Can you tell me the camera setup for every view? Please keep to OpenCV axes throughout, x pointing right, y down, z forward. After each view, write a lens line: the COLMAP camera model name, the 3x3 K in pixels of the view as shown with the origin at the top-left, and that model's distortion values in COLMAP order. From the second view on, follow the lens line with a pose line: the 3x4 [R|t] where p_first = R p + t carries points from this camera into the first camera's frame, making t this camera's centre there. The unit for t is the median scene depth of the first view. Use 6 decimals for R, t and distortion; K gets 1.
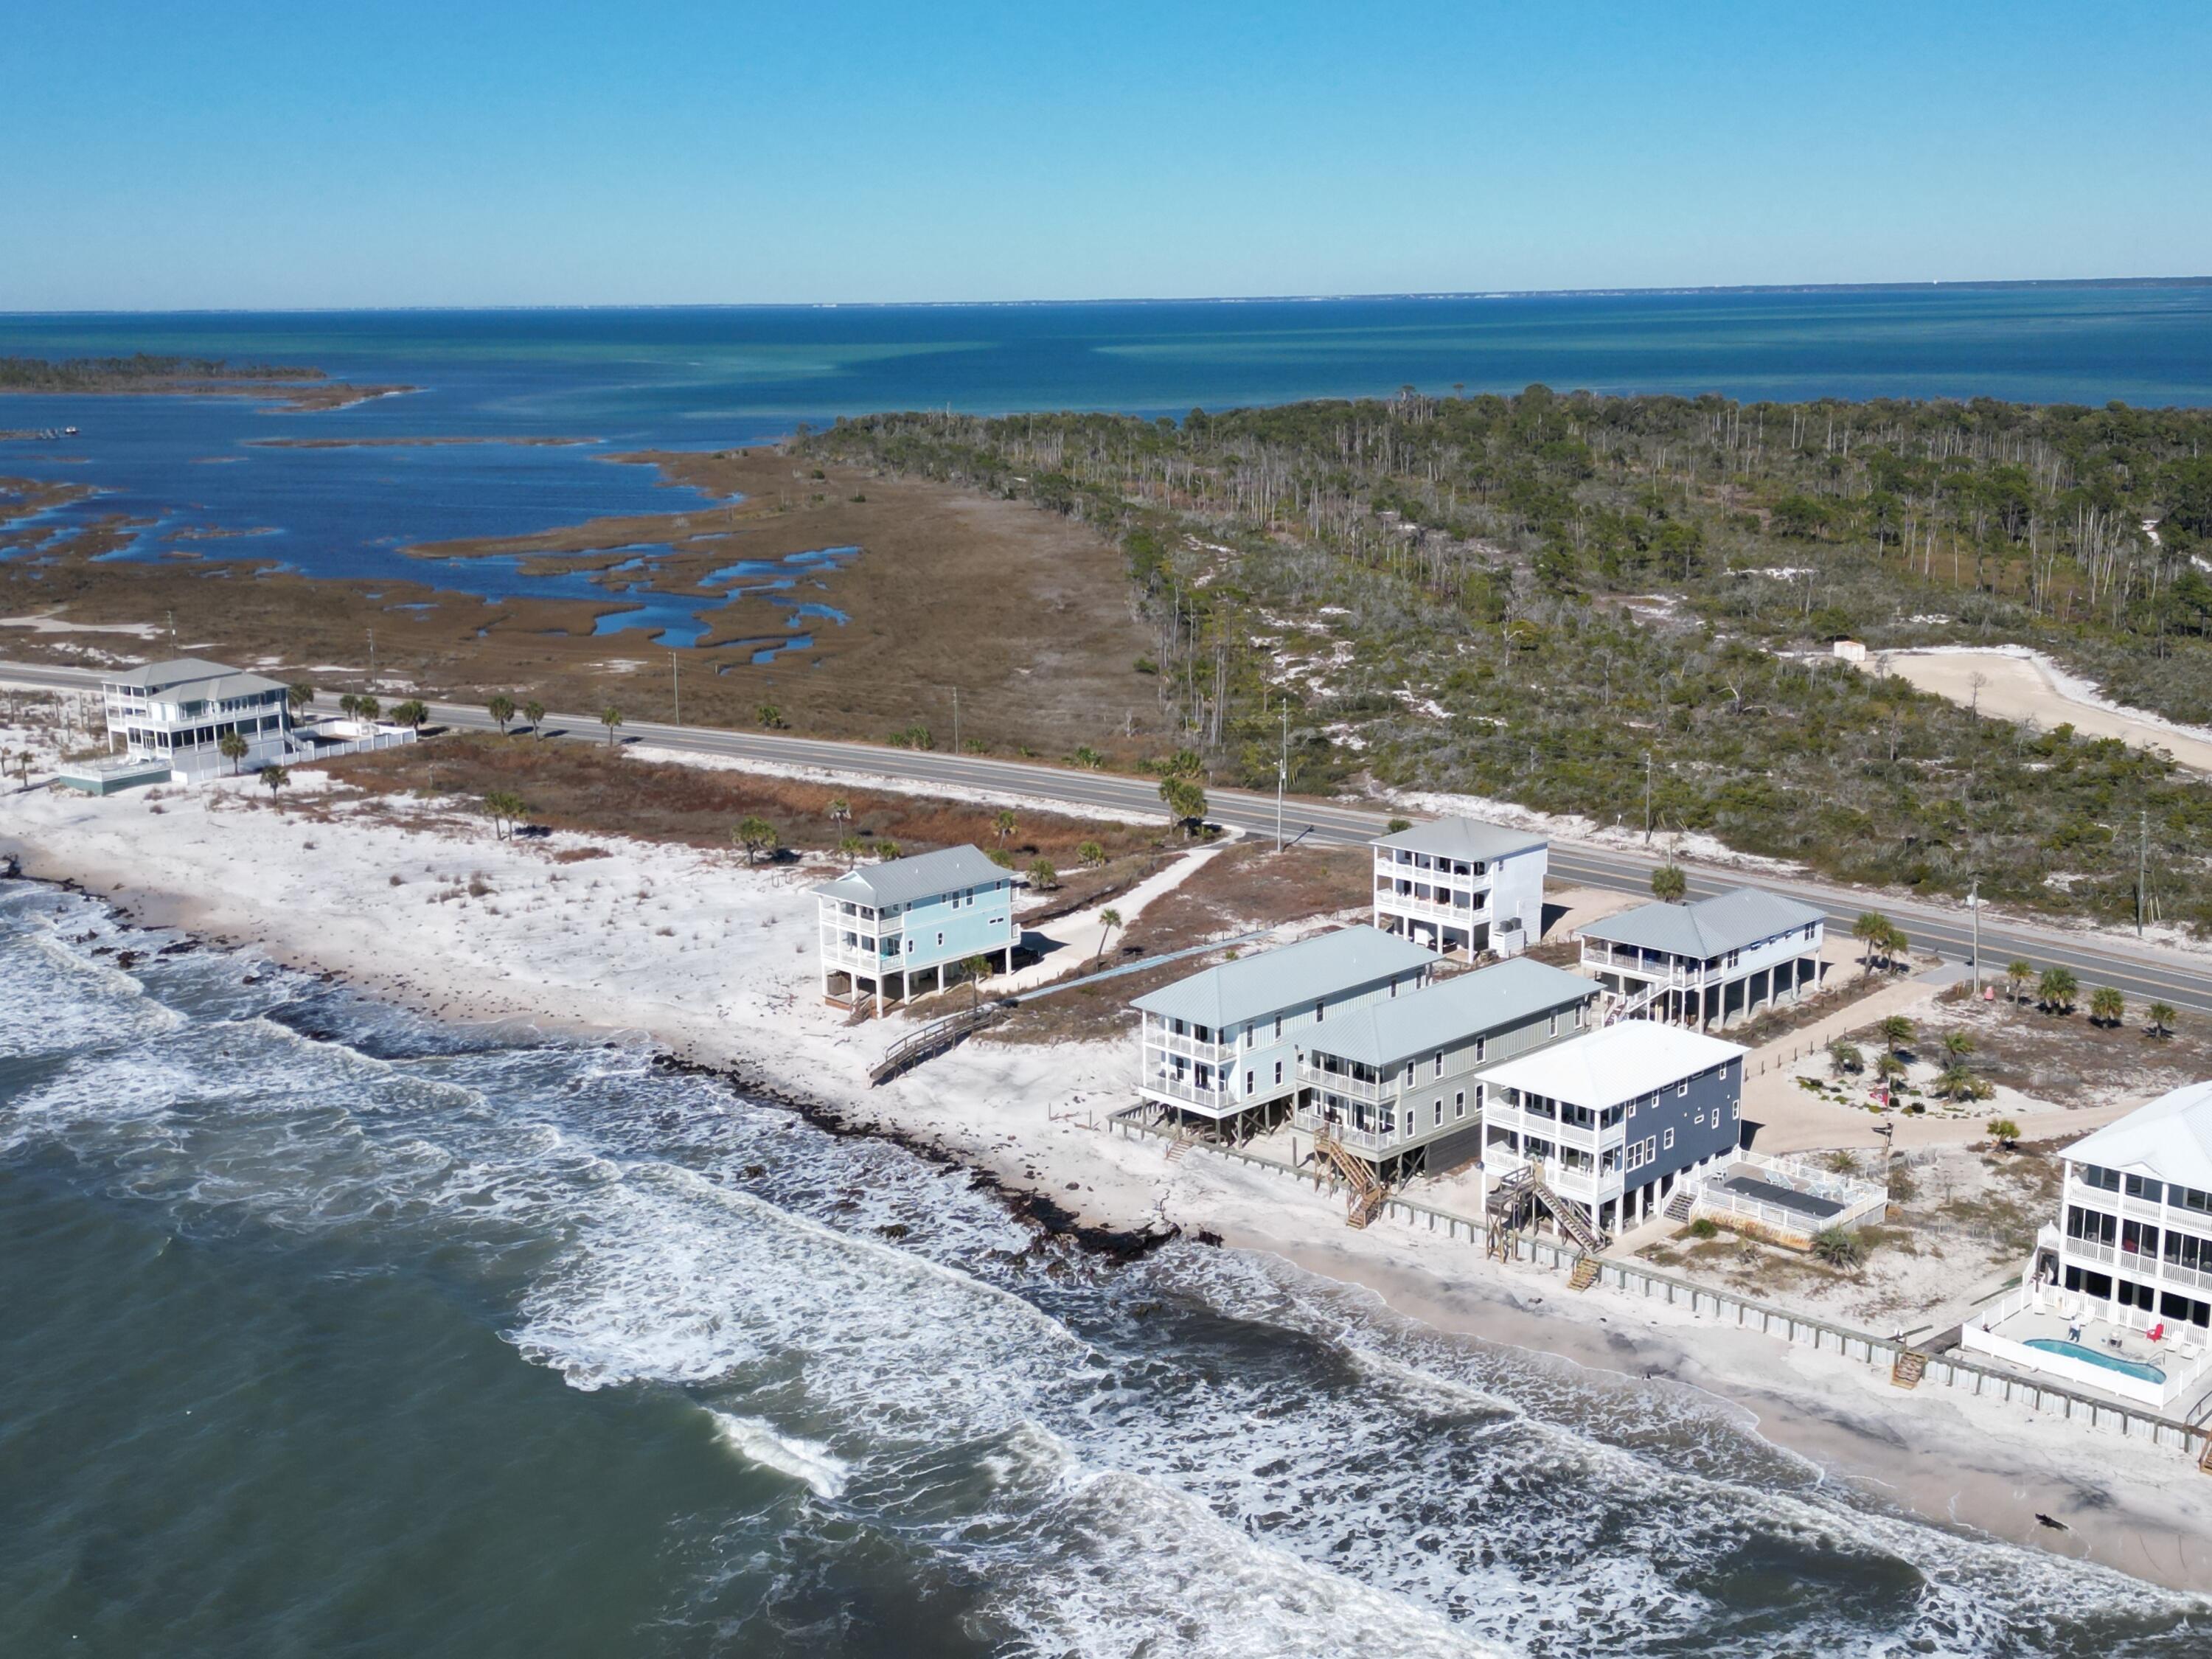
lens RADIAL K [[2449.6, 0, 1097.3], [0, 2449.6, 841.6], [0, 0, 1]] dist [0.178040, -0.405523]
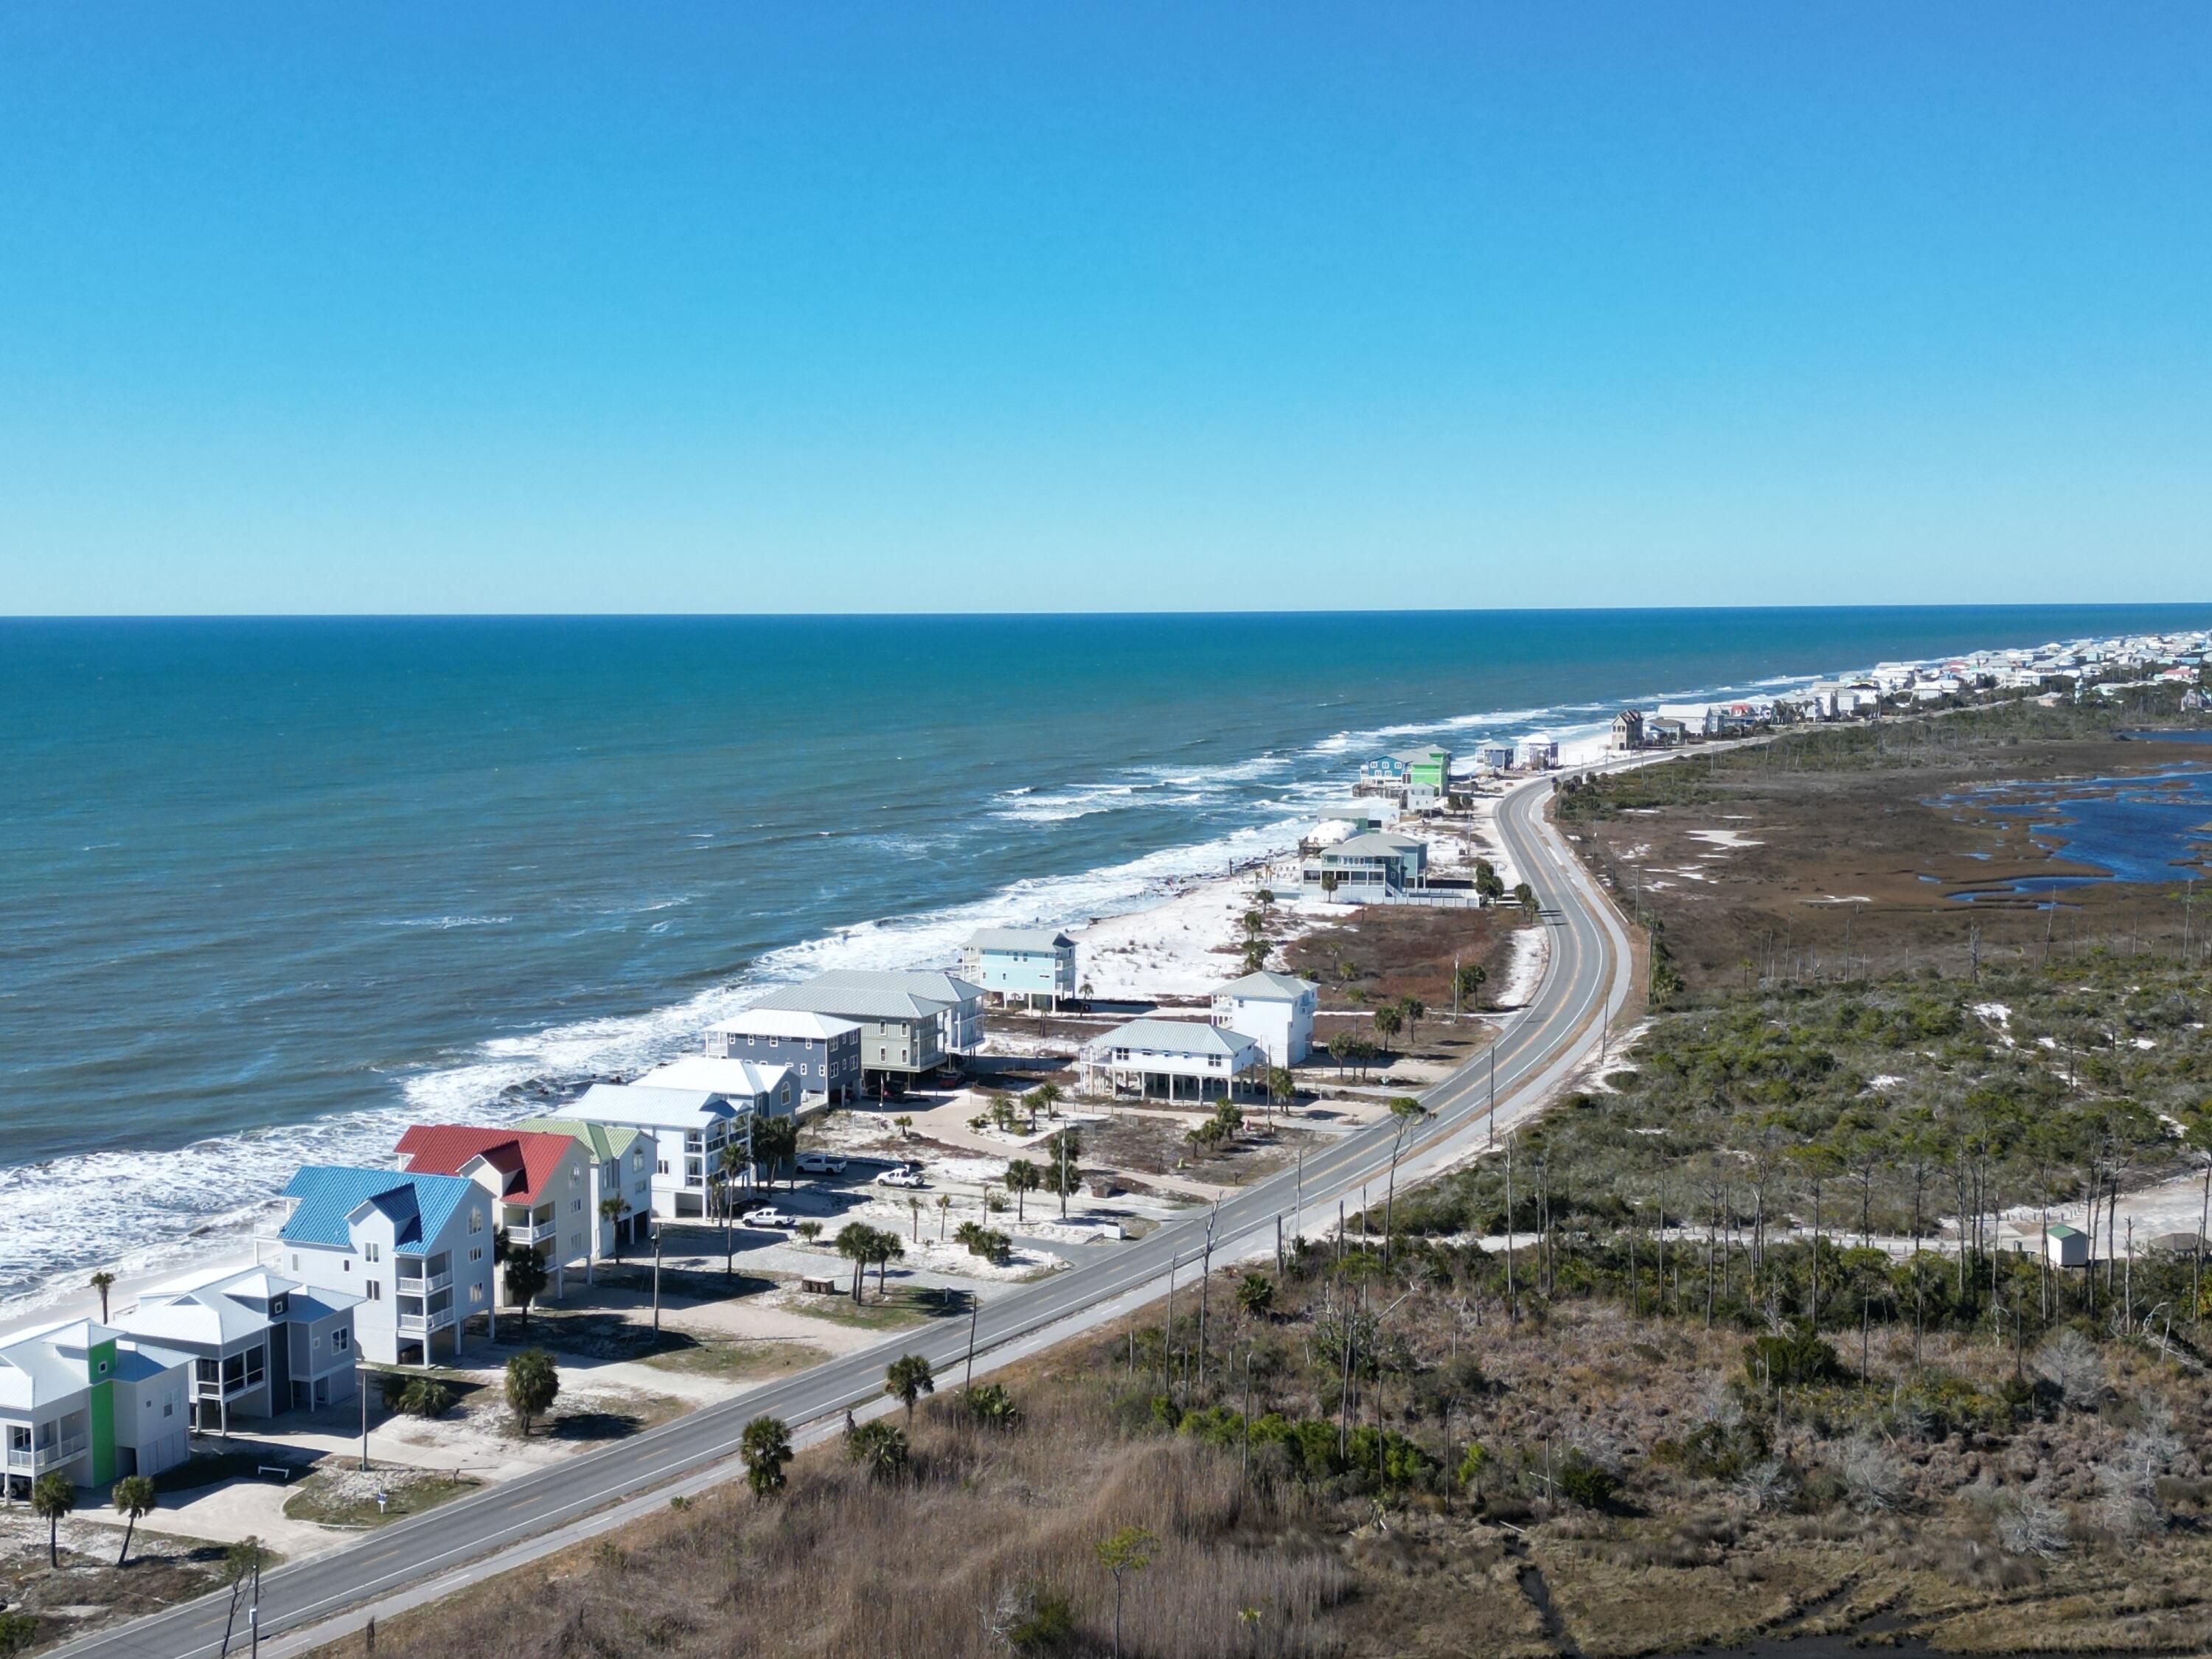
lens RADIAL K [[2449.6, 0, 1097.3], [0, 2449.6, 841.6], [0, 0, 1]] dist [0.178040, -0.405523]
pose [[0.402459, 0.101564, -0.909787, 0.461196], [-0.199206, 0.979727, 0.021250, -0.031377], [0.893501, 0.172682, 0.414532, 0.098807]]
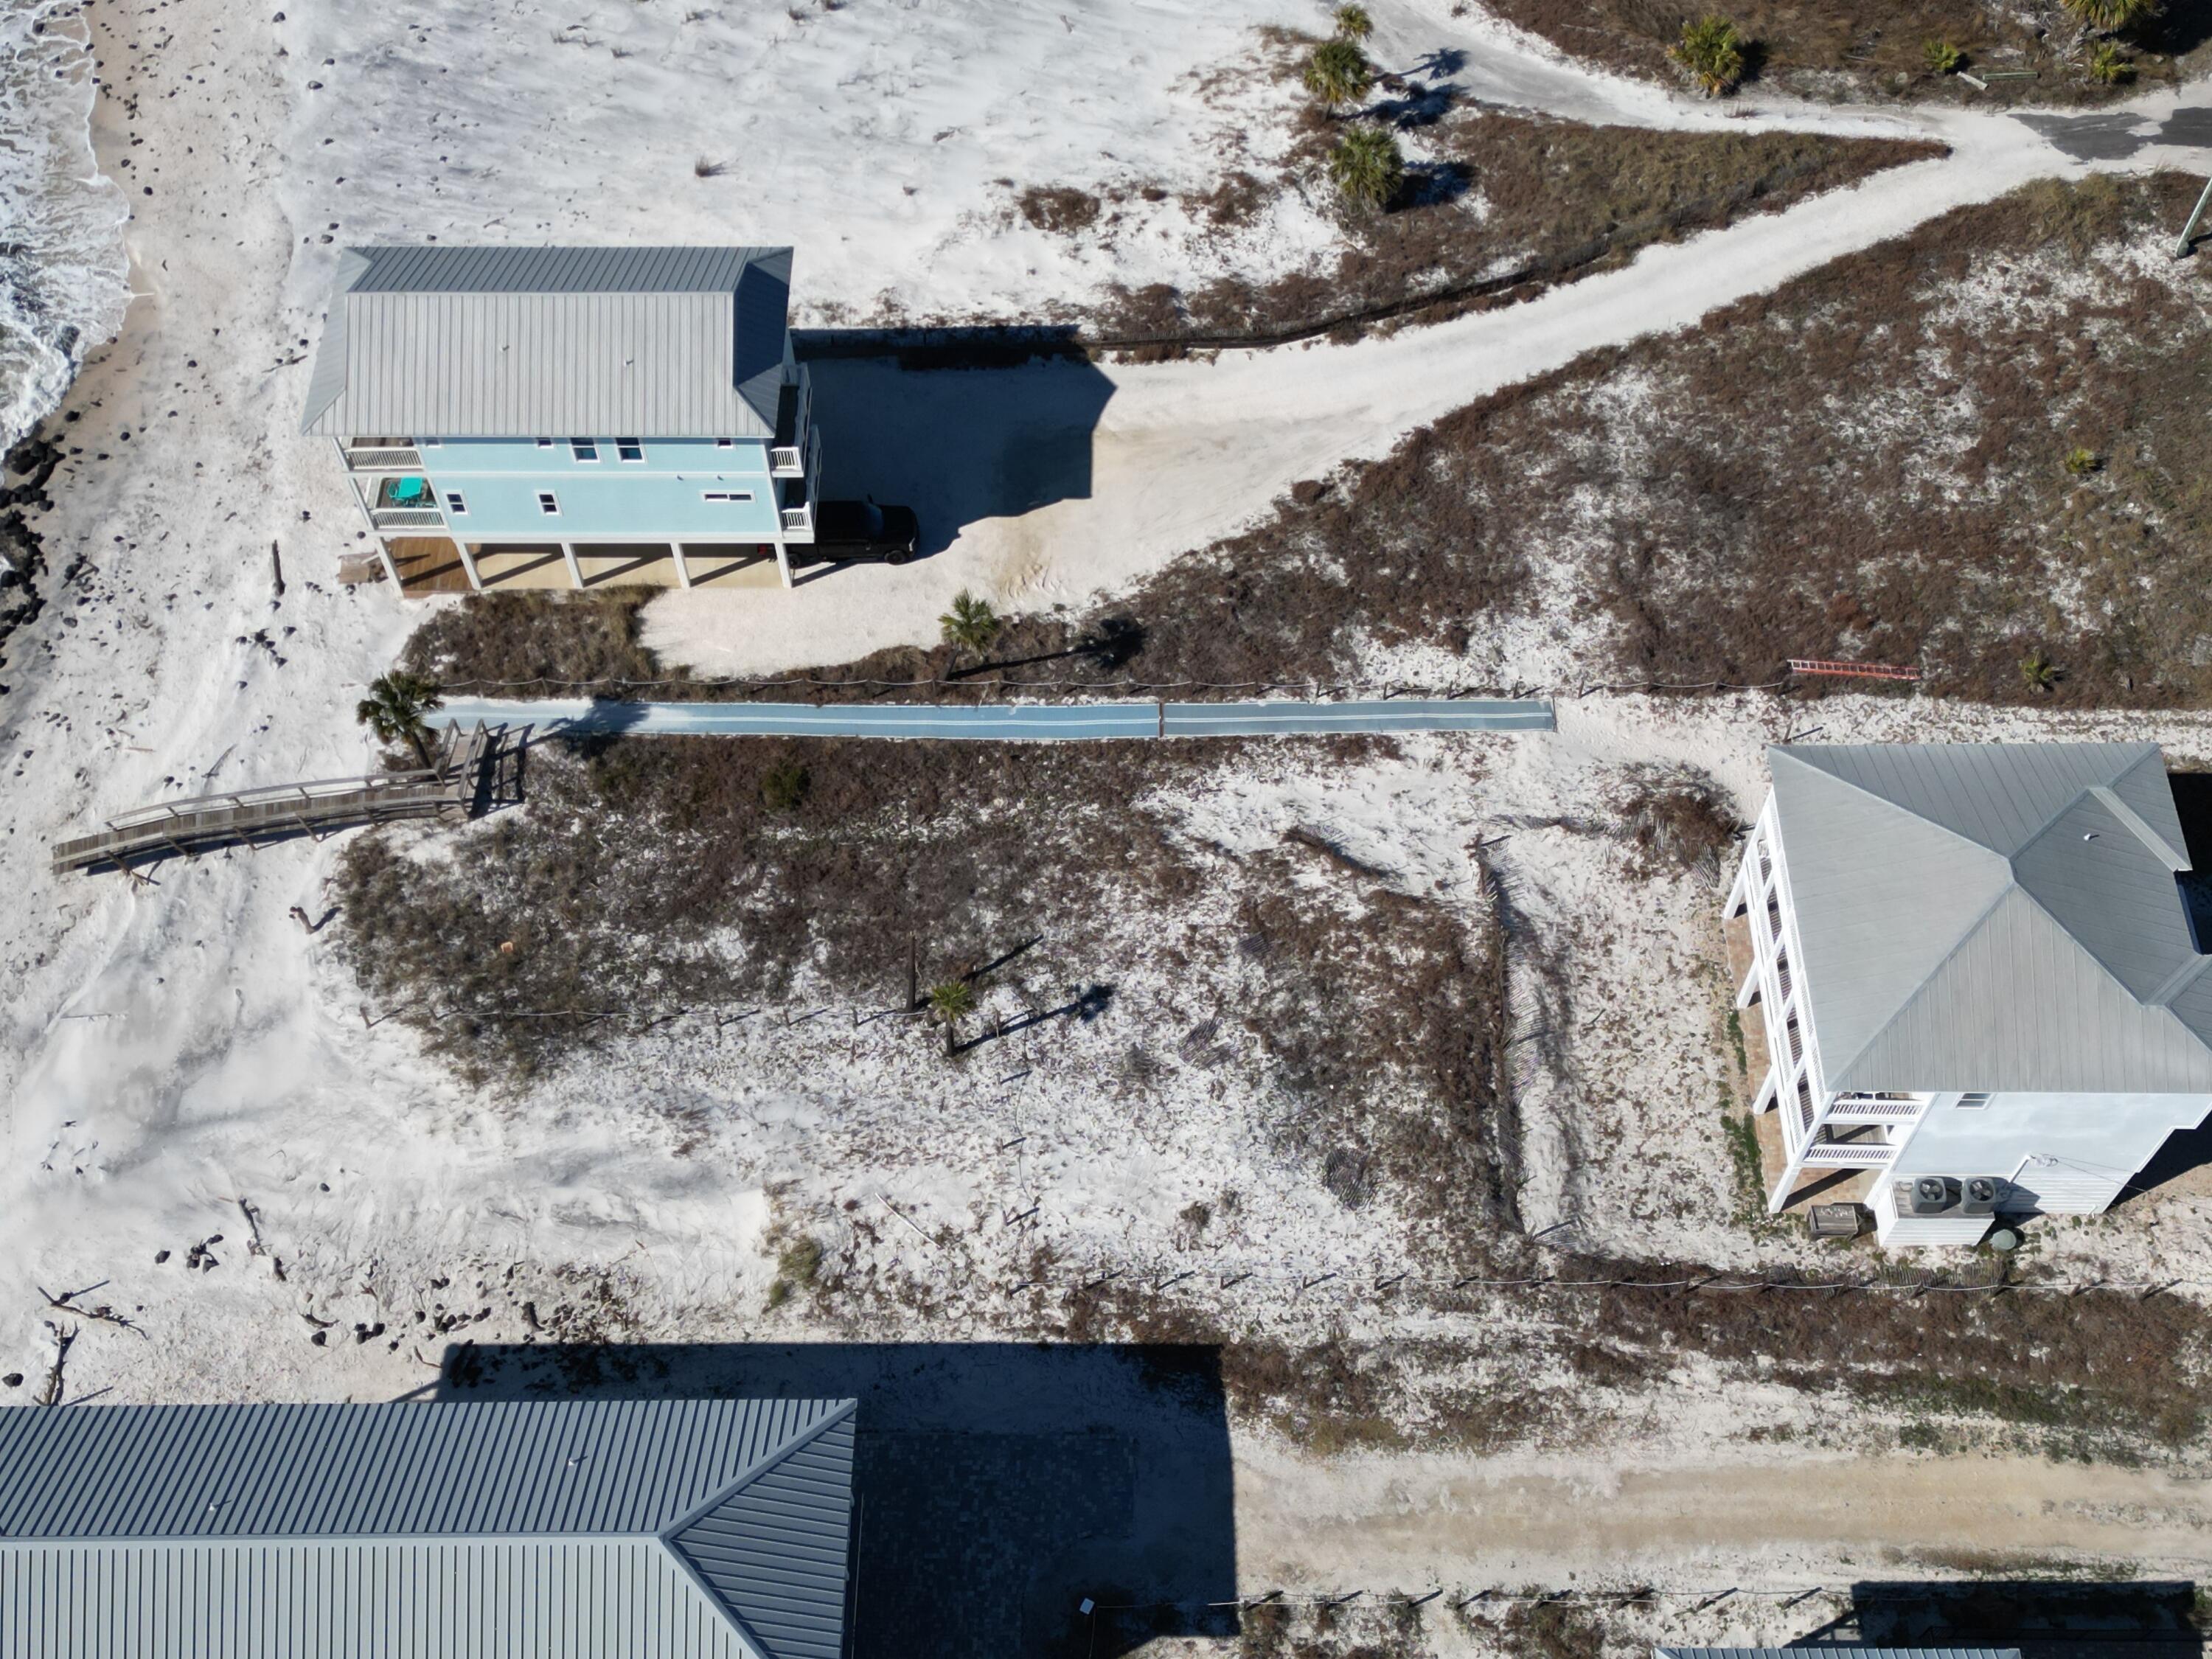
lens RADIAL K [[2563.7, 0, 1095.2], [0, 2563.7, 751.9], [0, 0, 1]] dist [0.189827, -0.519848]
pose [[0.712063, 0.583120, -0.391072, 0.061460], [-0.147510, 0.668805, 0.728657, -0.082642], [0.686445, -0.461163, 0.562247, 0.240093]]
